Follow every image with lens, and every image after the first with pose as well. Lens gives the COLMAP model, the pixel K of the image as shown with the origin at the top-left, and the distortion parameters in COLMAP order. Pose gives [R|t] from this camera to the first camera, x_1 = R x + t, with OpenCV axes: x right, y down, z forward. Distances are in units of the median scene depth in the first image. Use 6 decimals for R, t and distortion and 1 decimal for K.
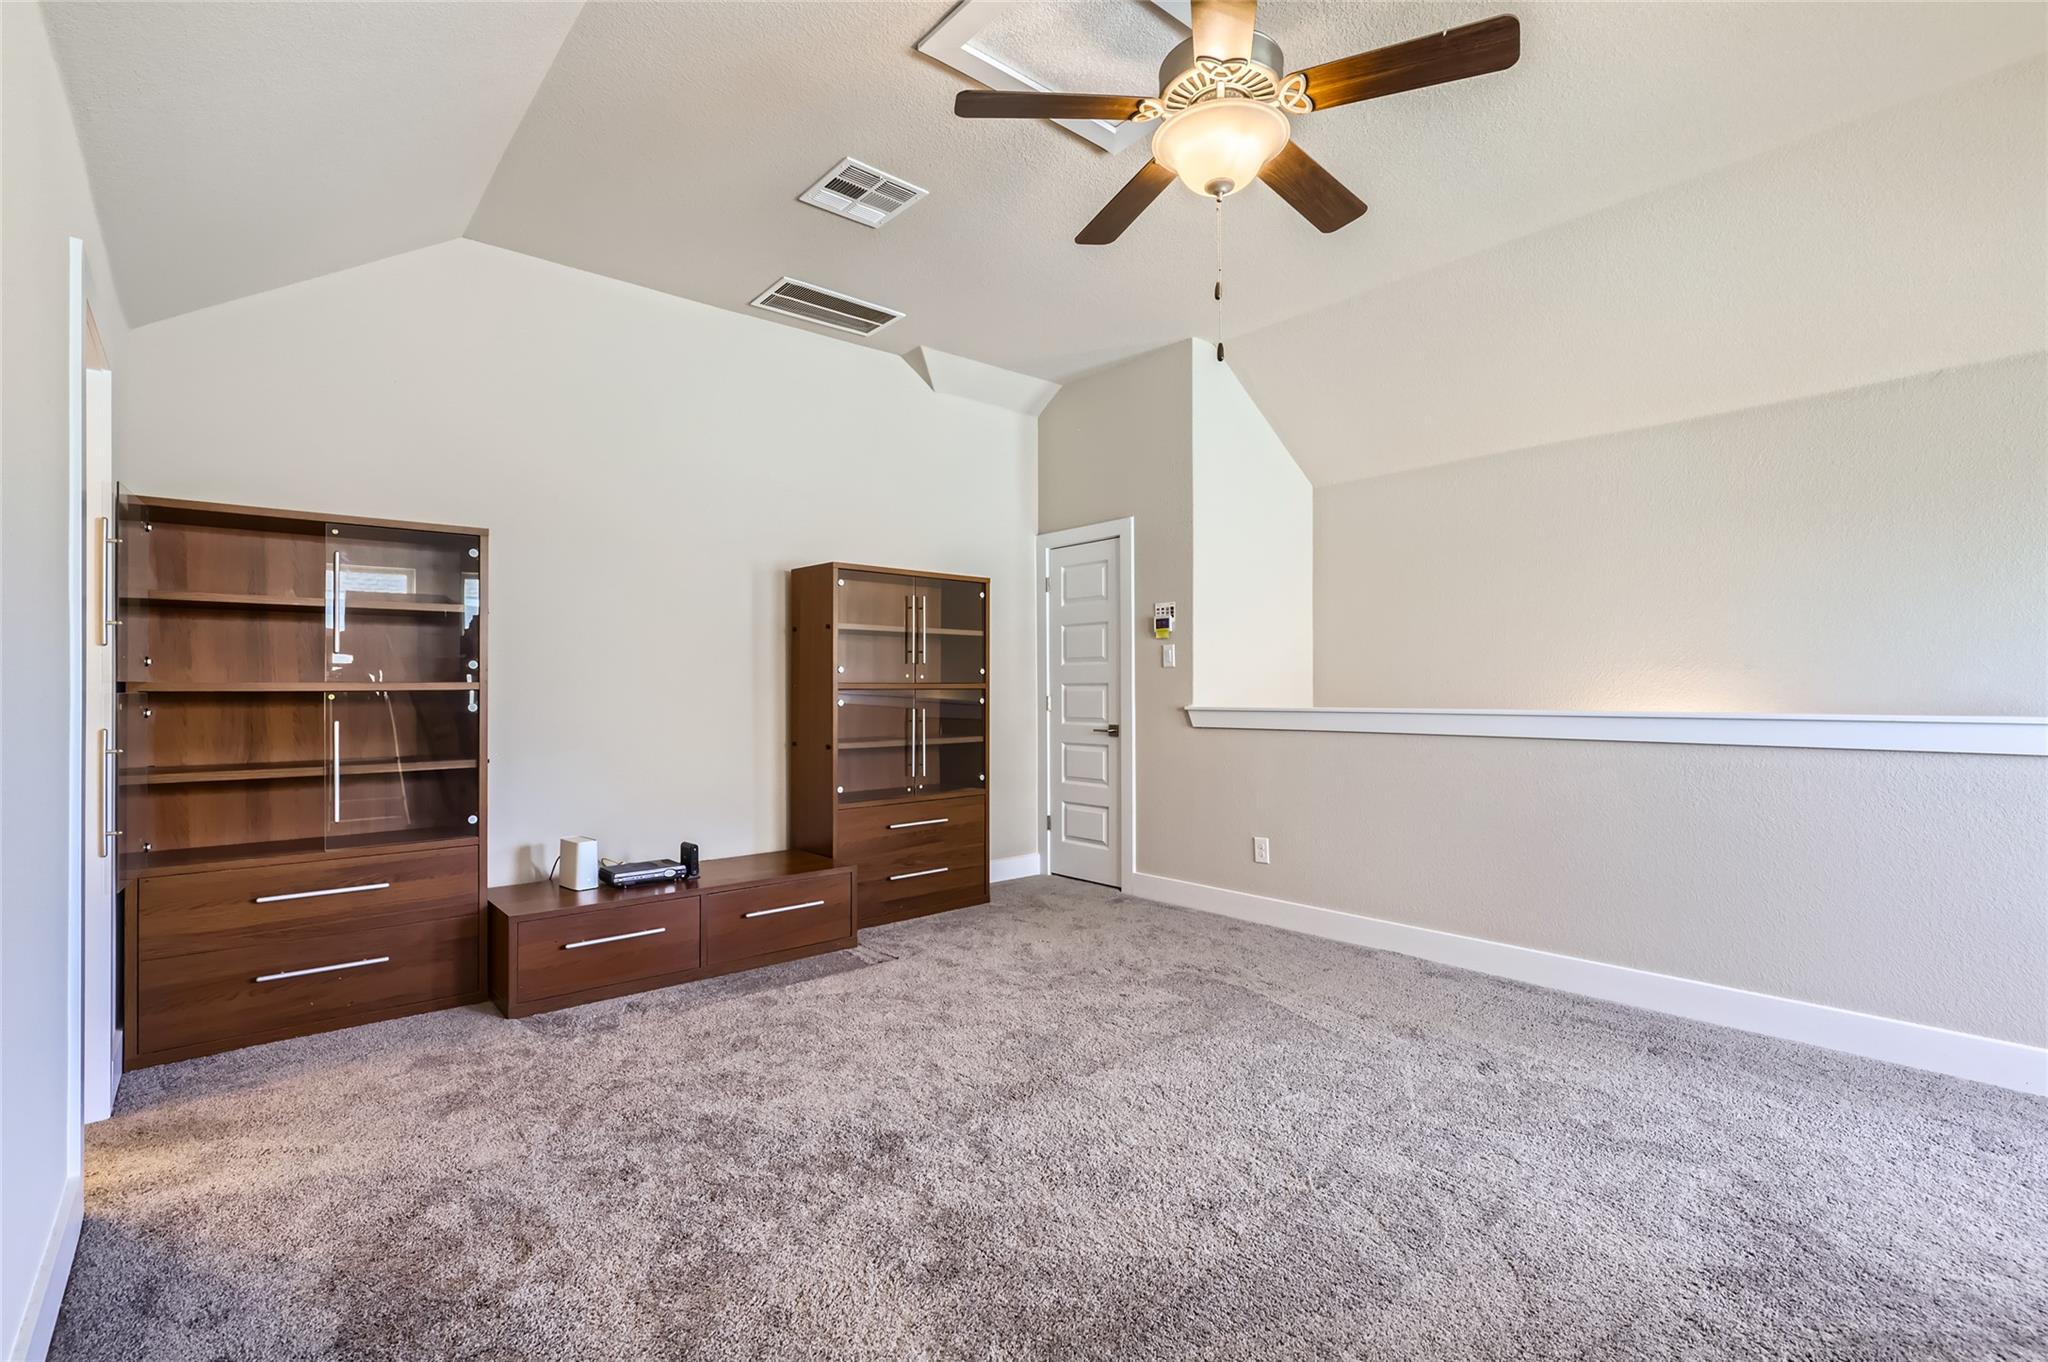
lens RADIAL K [[926.9, 0, 1020.2], [0, 926.9, 685.3], [0, 0, 1]] dist [-0.000550, -0.000016]
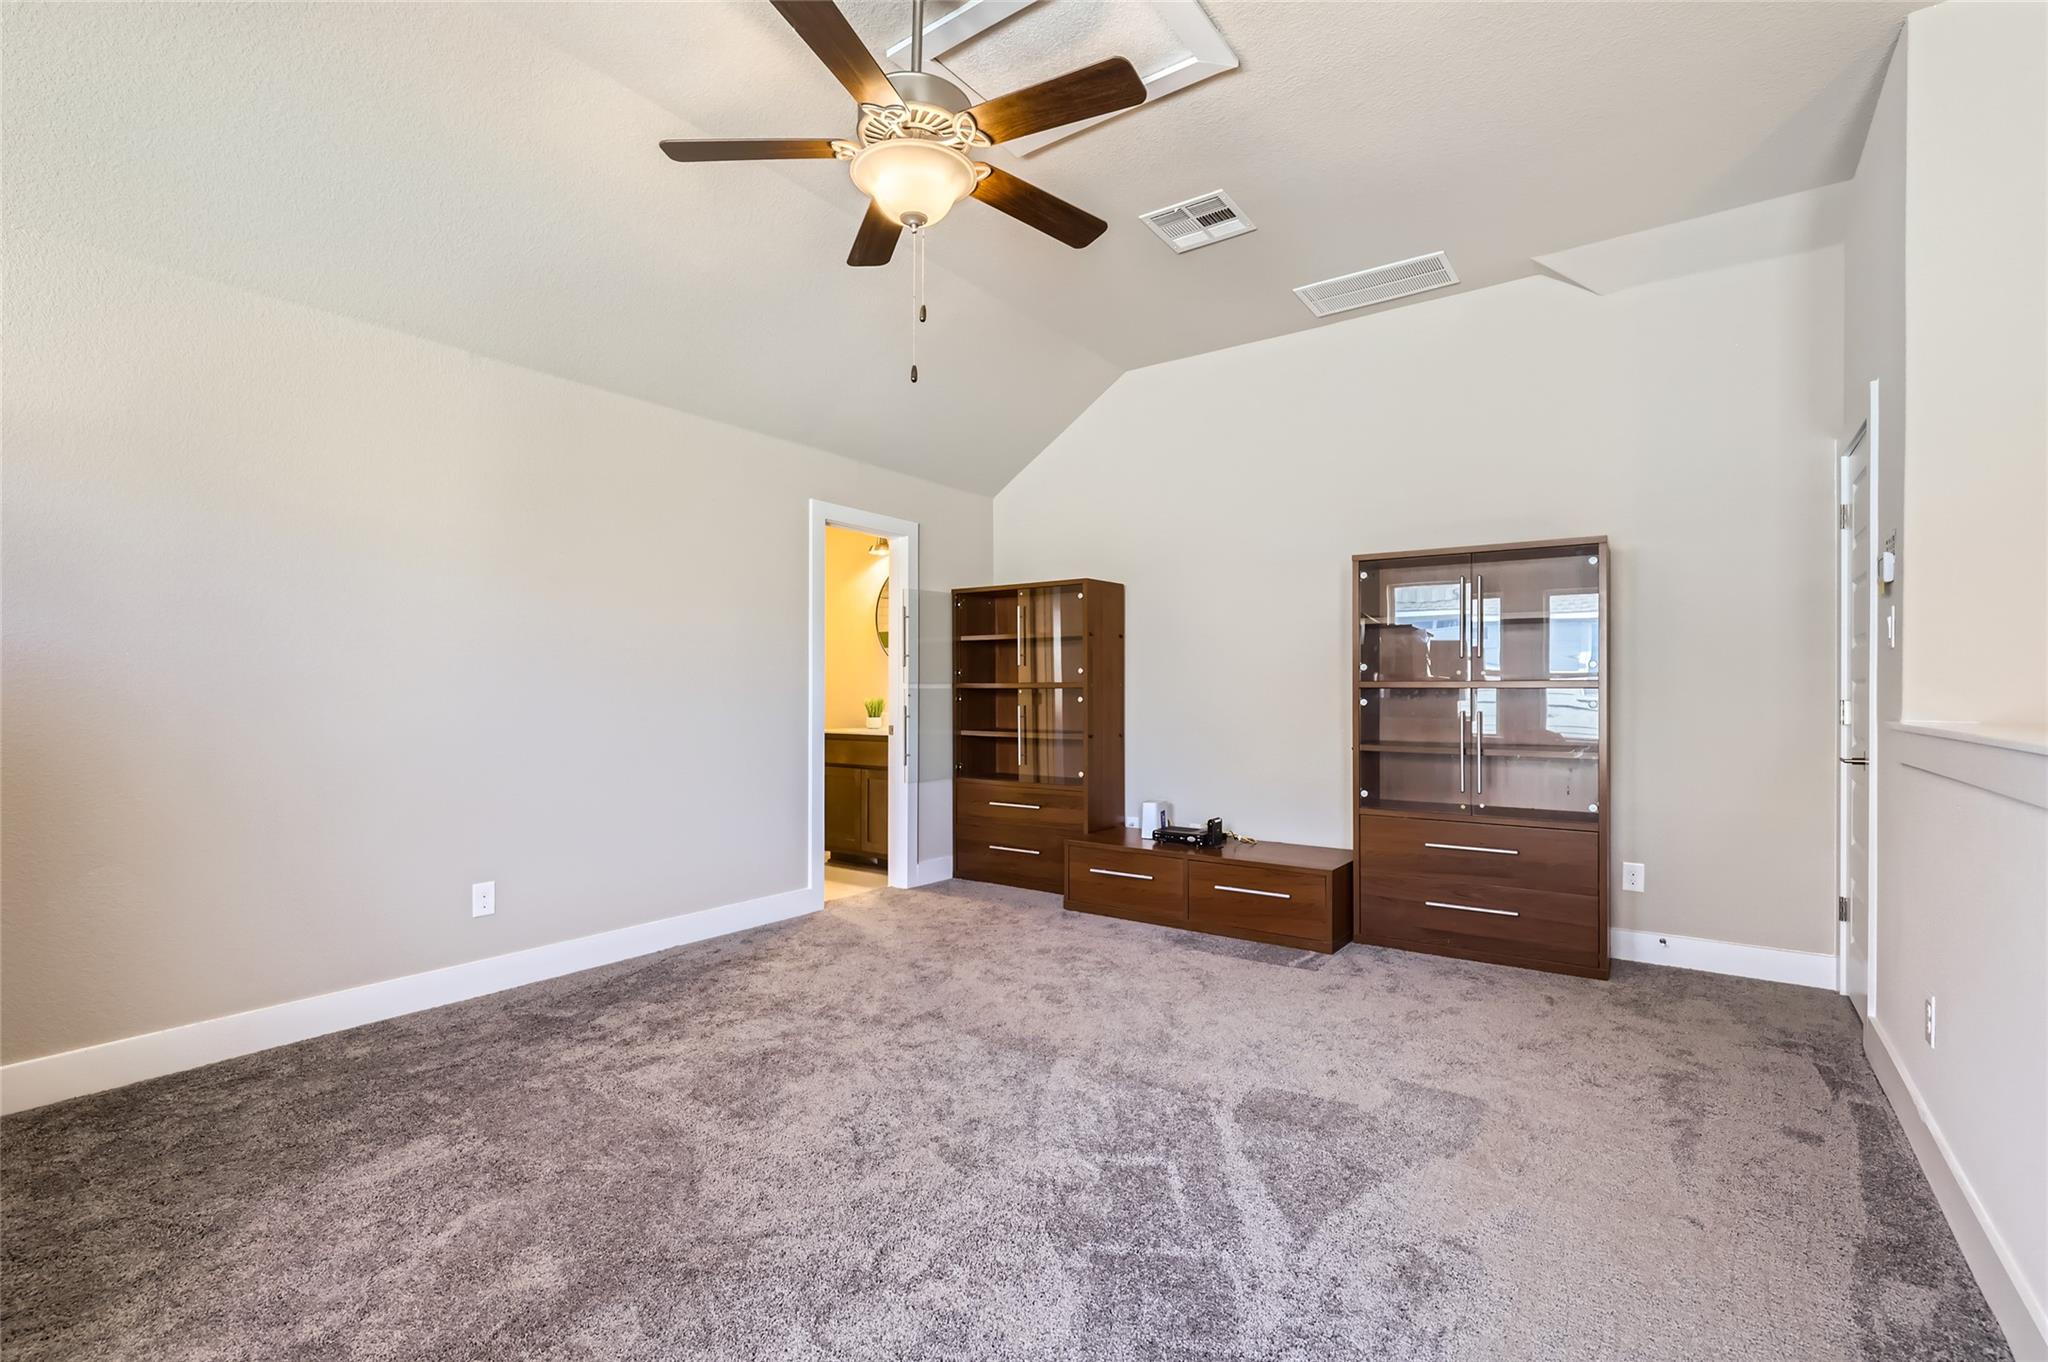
lens RADIAL K [[926.9, 0, 1019.3], [0, 926.9, 686.9], [0, 0, 1]] dist [-0.000550, -0.000016]
pose [[0.231047, -0.000970, -0.972942, 0.773342], [-0.000036, 0.999999, -0.001006, 0.004822], [0.972943, 0.000267, 0.231047, 0.519754]]
